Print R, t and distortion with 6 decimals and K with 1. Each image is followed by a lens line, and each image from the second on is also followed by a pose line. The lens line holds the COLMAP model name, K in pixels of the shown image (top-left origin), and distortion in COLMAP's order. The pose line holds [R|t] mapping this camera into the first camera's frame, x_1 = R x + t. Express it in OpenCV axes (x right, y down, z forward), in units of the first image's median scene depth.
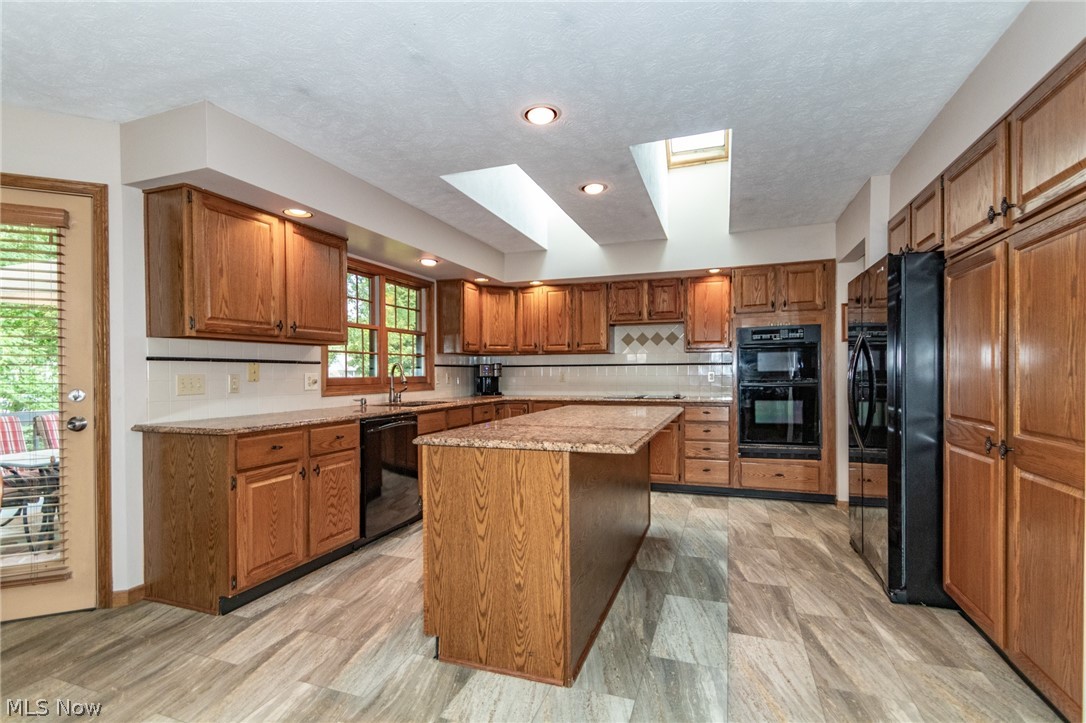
lens RADIAL K [[507.7, 0, 543.3], [0, 507.7, 371.3], [0, 0, 1]] dist [0.020346, -0.011131]
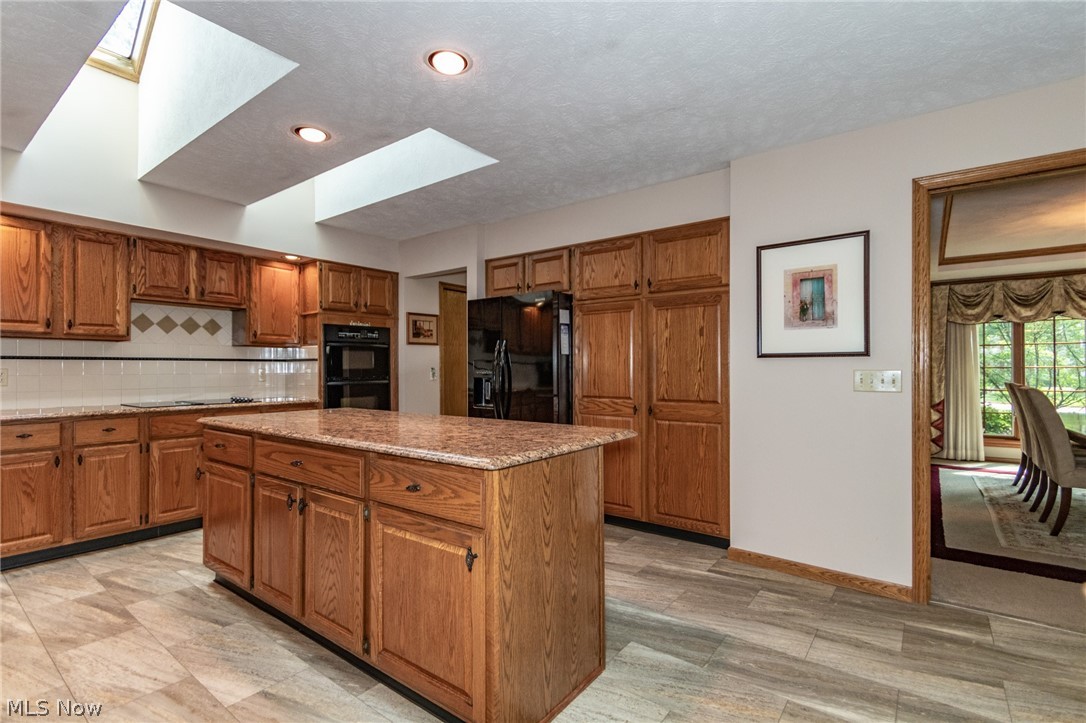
lens RADIAL K [[504.5, 0, 543.0], [0, 504.5, 361.5], [0, 0, 1]] dist [0.019600, -0.011524]
pose [[0.300543, 0.019666, 0.953566, -0.378840], [-0.002756, 0.999801, -0.019751, 0.002901], [-0.953764, 0.003308, 0.300537, 0.305577]]
